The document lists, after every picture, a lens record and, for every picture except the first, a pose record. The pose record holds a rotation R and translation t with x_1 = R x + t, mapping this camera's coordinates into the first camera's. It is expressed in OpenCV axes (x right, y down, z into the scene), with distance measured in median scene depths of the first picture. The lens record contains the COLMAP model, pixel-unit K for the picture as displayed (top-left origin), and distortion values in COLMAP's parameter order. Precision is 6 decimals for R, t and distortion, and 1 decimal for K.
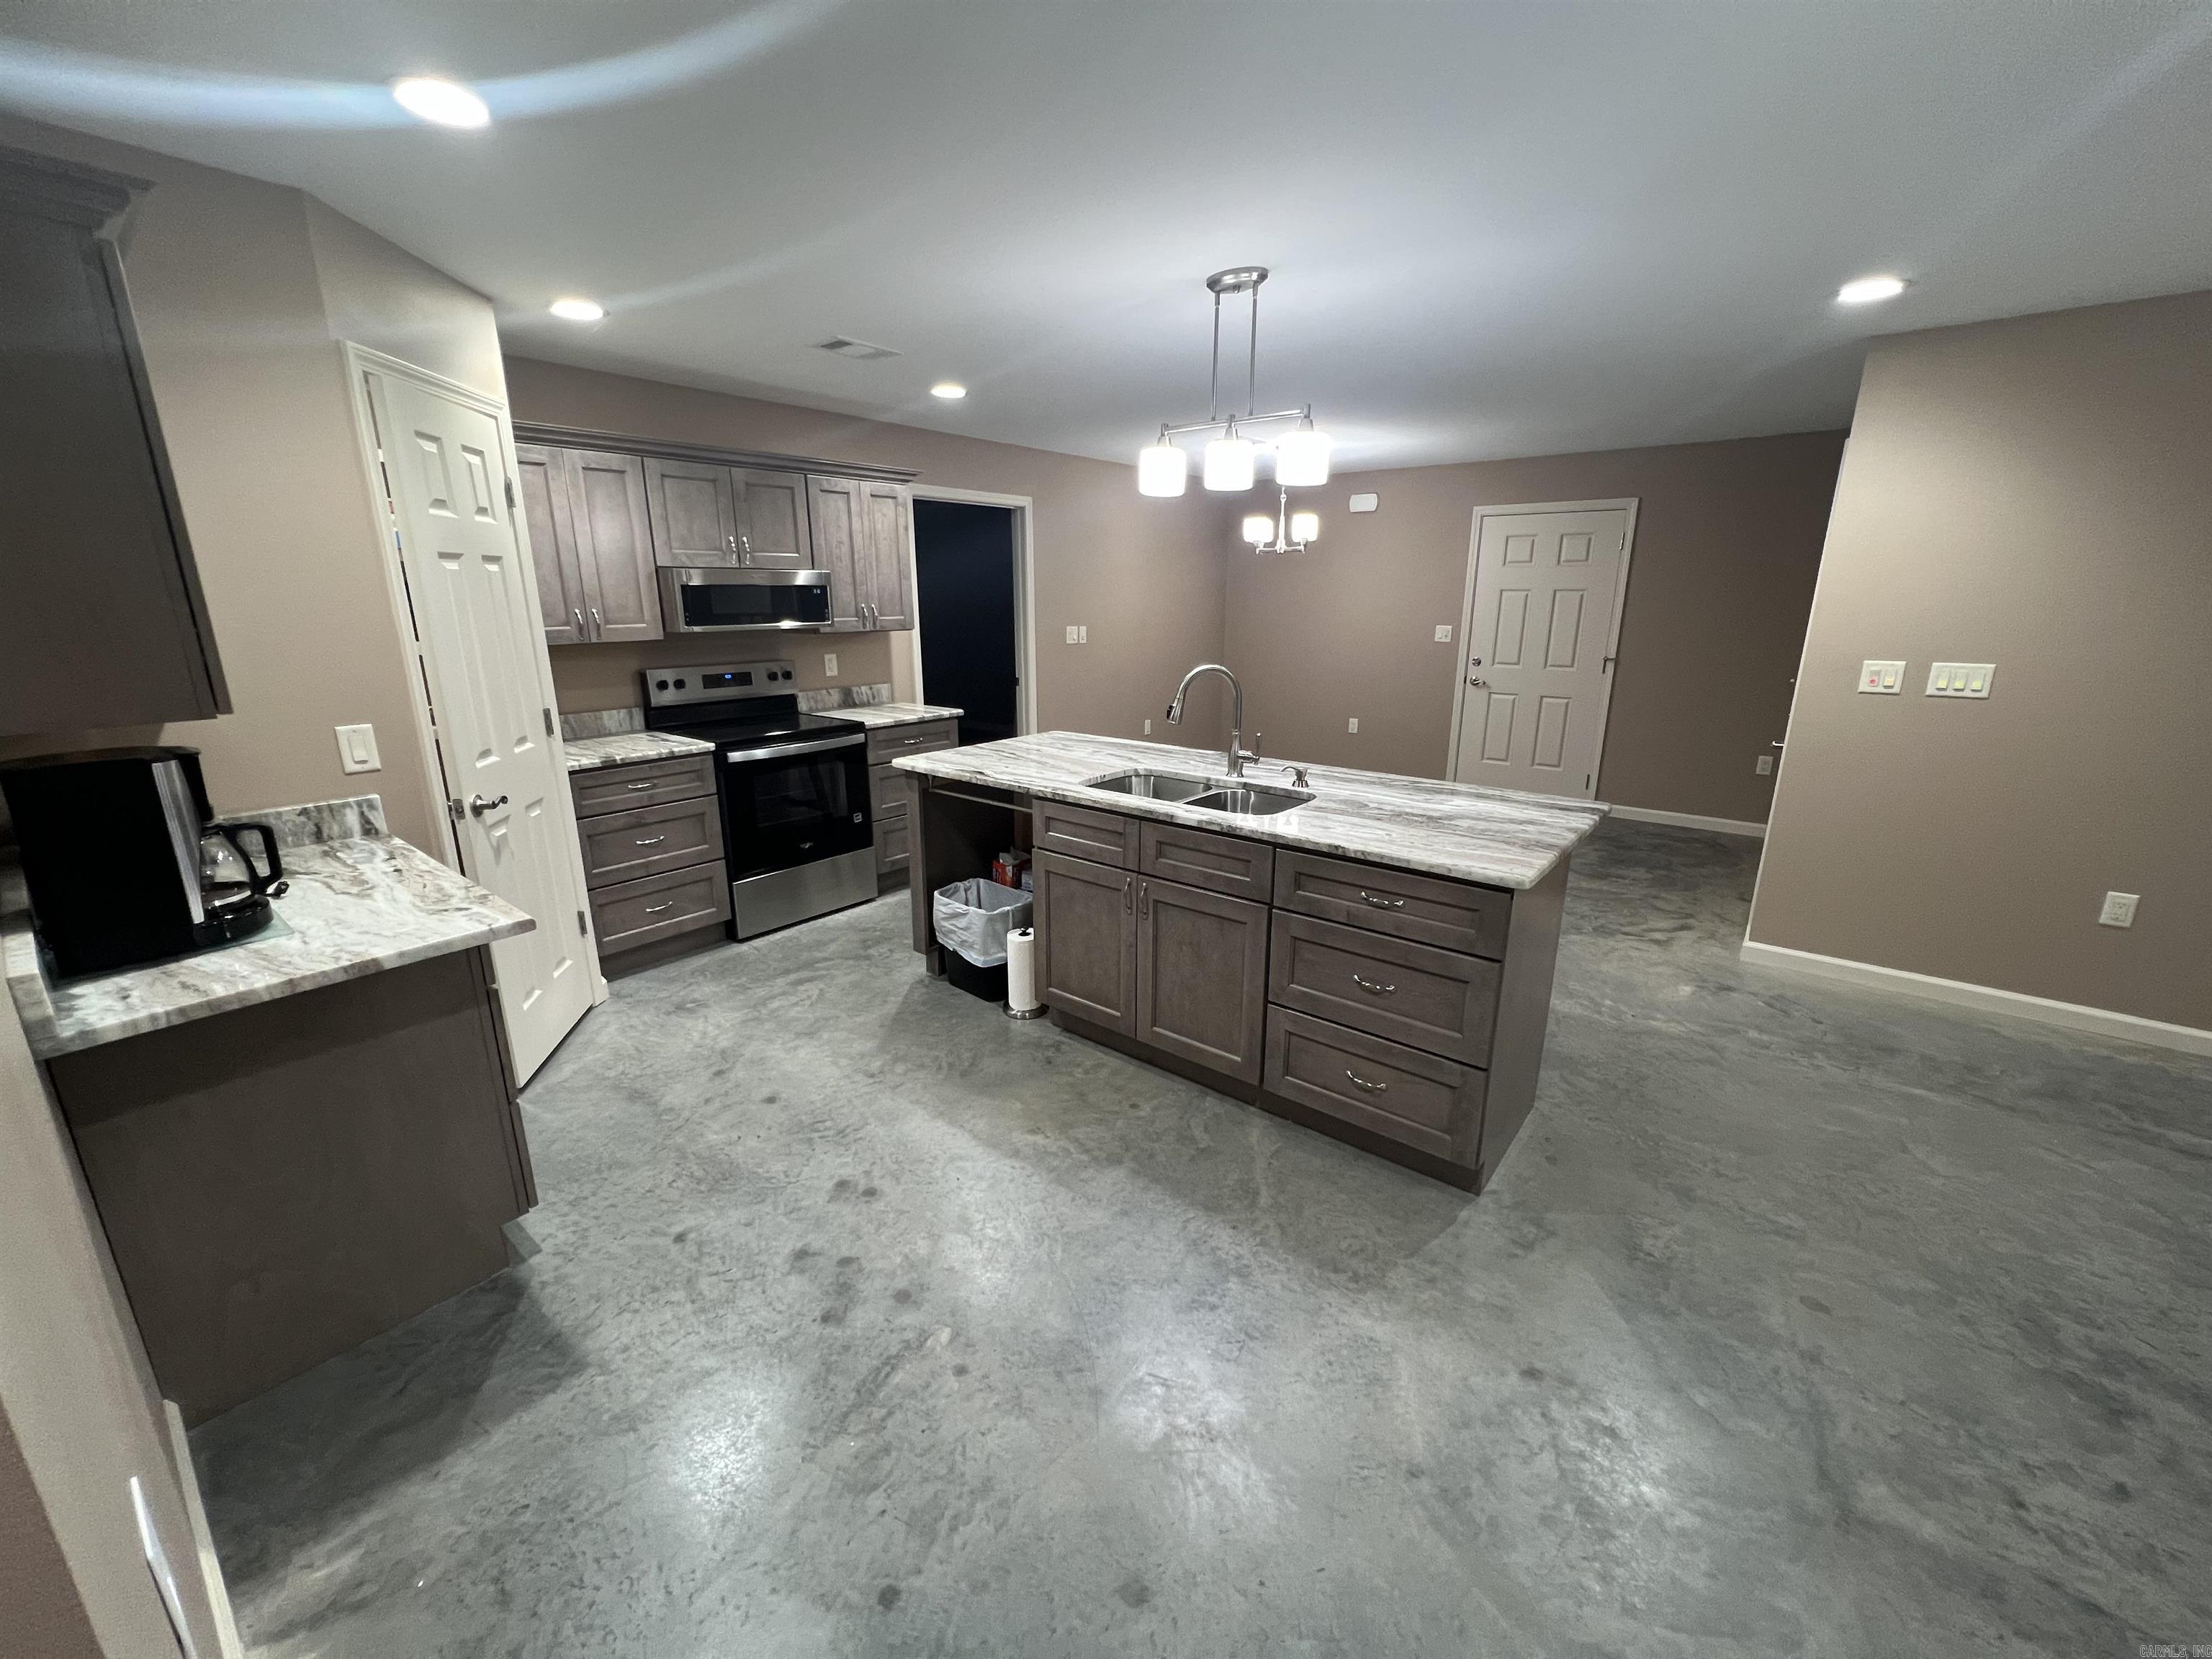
lens RADIAL K [[888.1, 0, 1097.1], [0, 888.1, 828.8], [0, 0, 1]] dist [-0.001052, 0.000130]
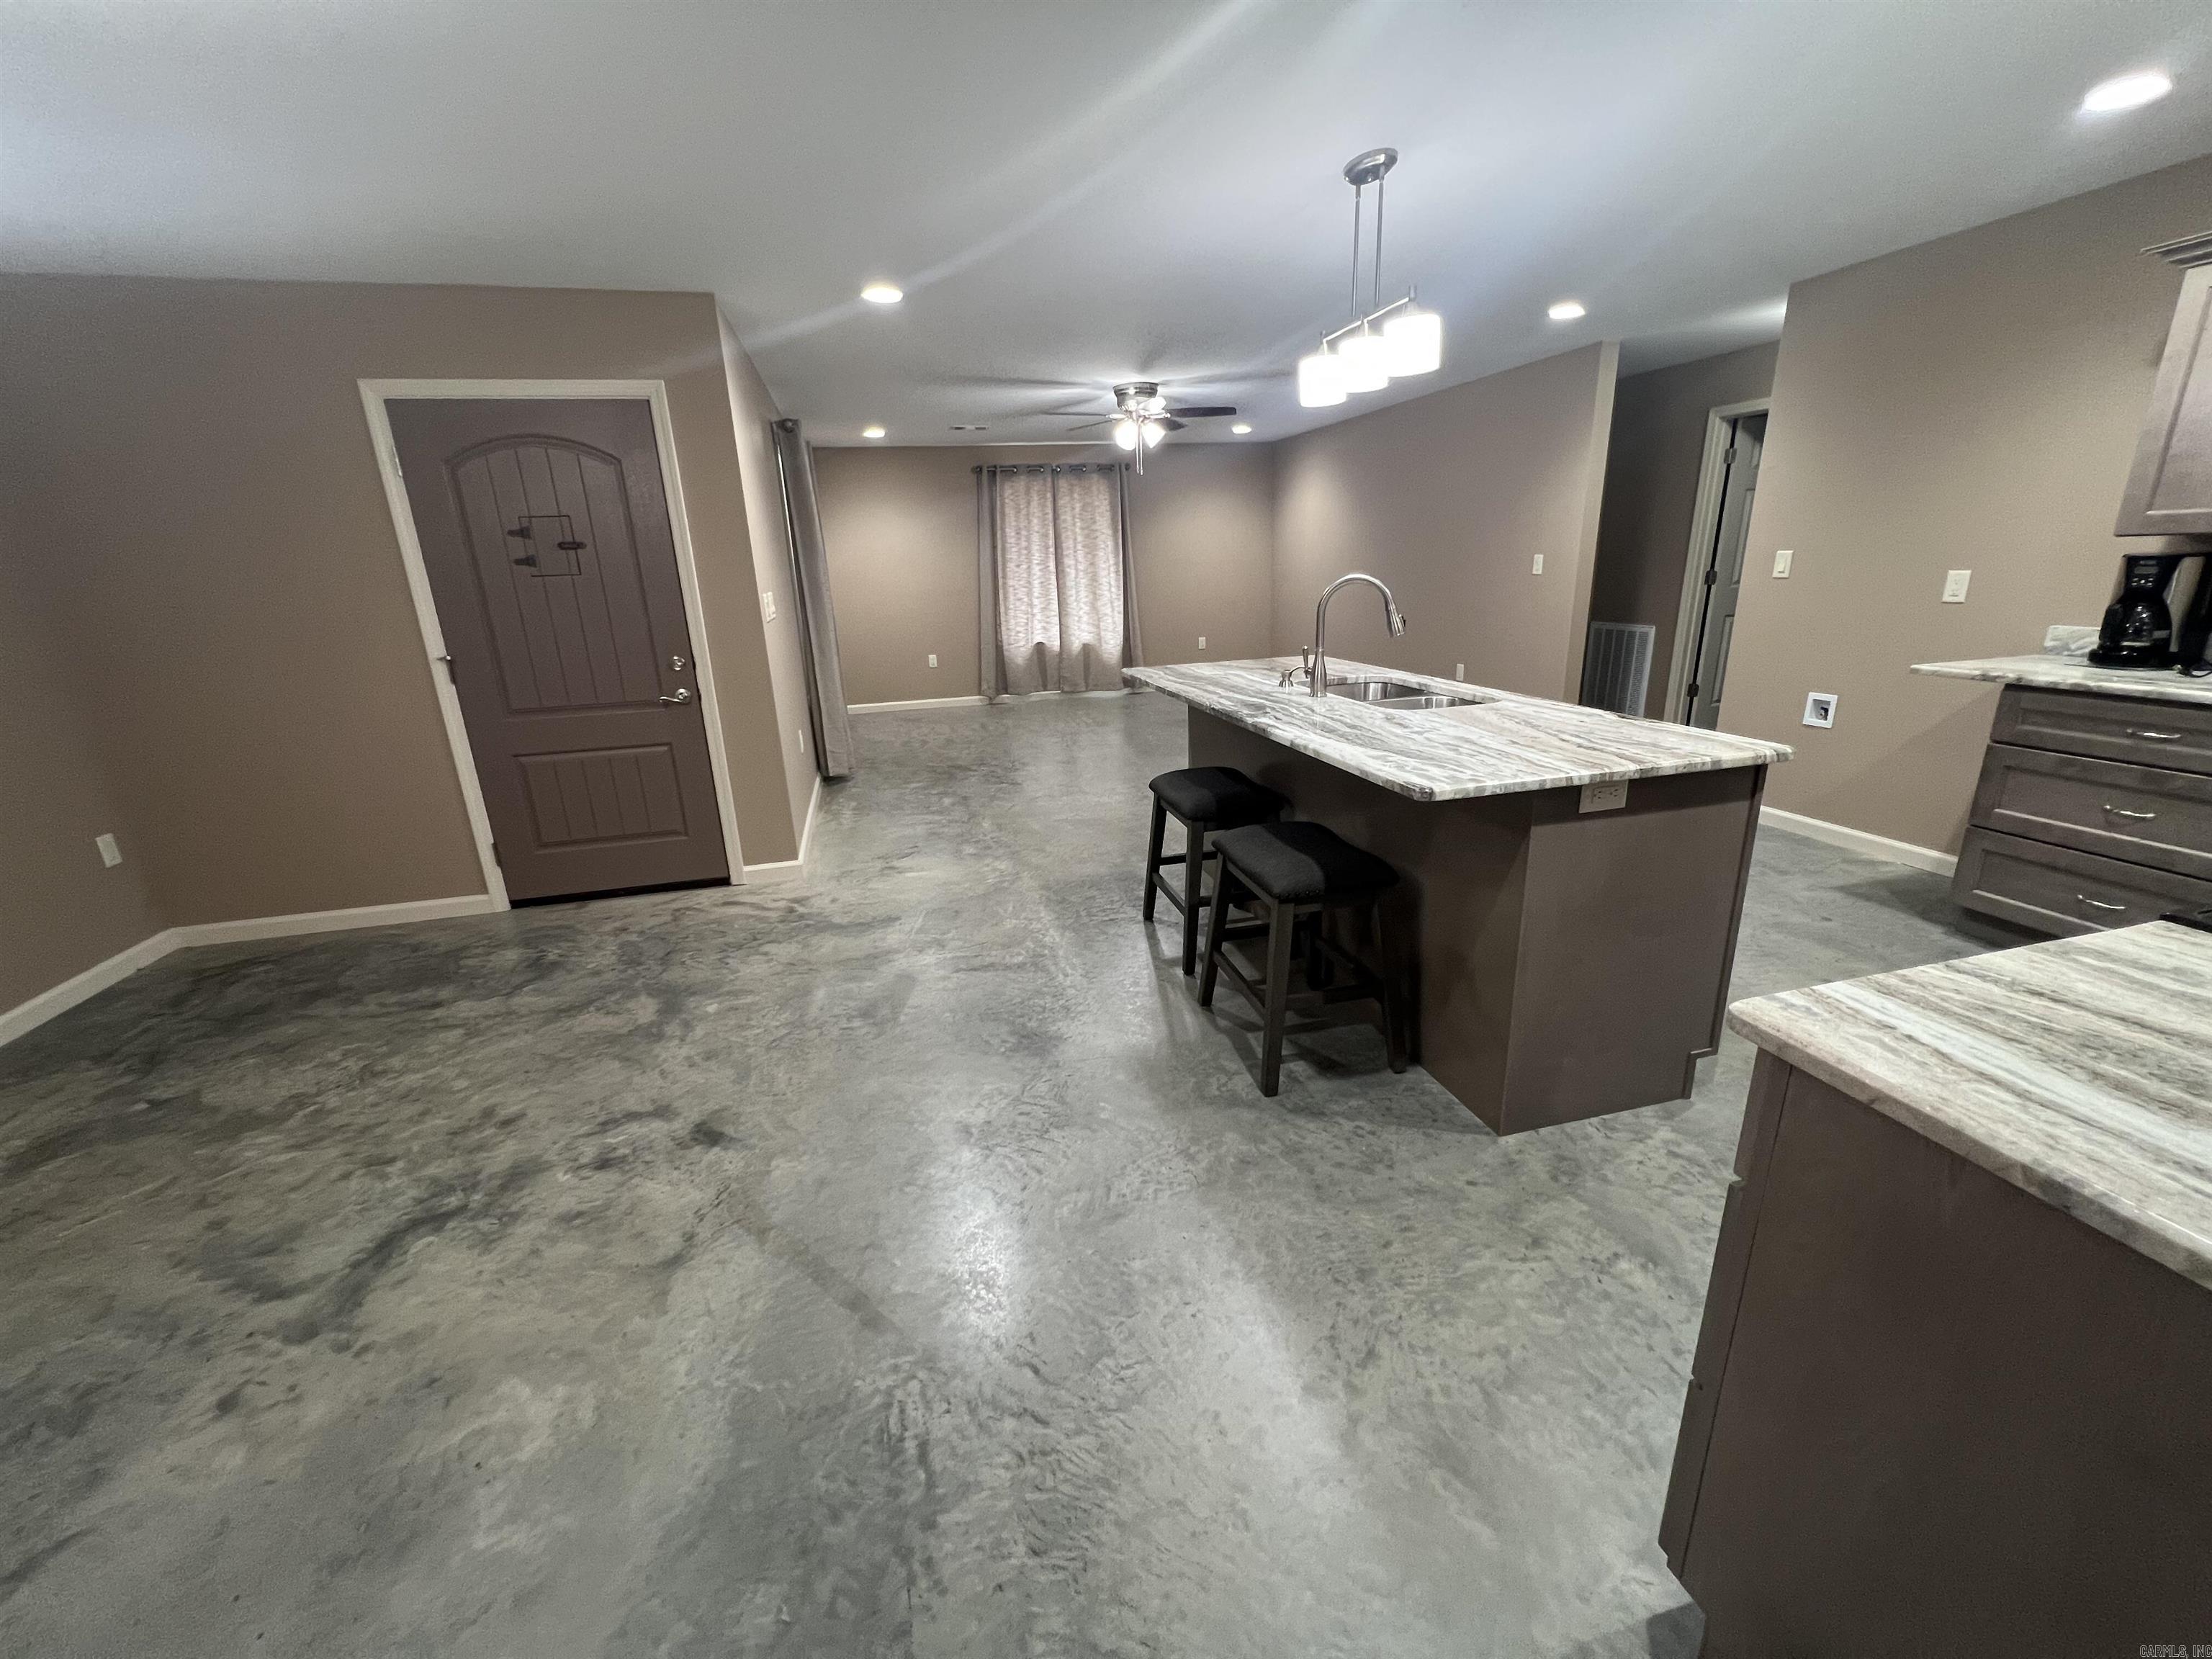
lens RADIAL K [[888.1, 0, 1102.0], [0, 888.1, 829.0], [0, 0, 1]] dist [-0.001052, 0.000130]
pose [[-0.803656, -0.145668, 0.576990, -0.200086], [0.191207, 0.854960, 0.482166, -0.385074], [-0.563539, 0.497820, -0.659241, 1.597437]]
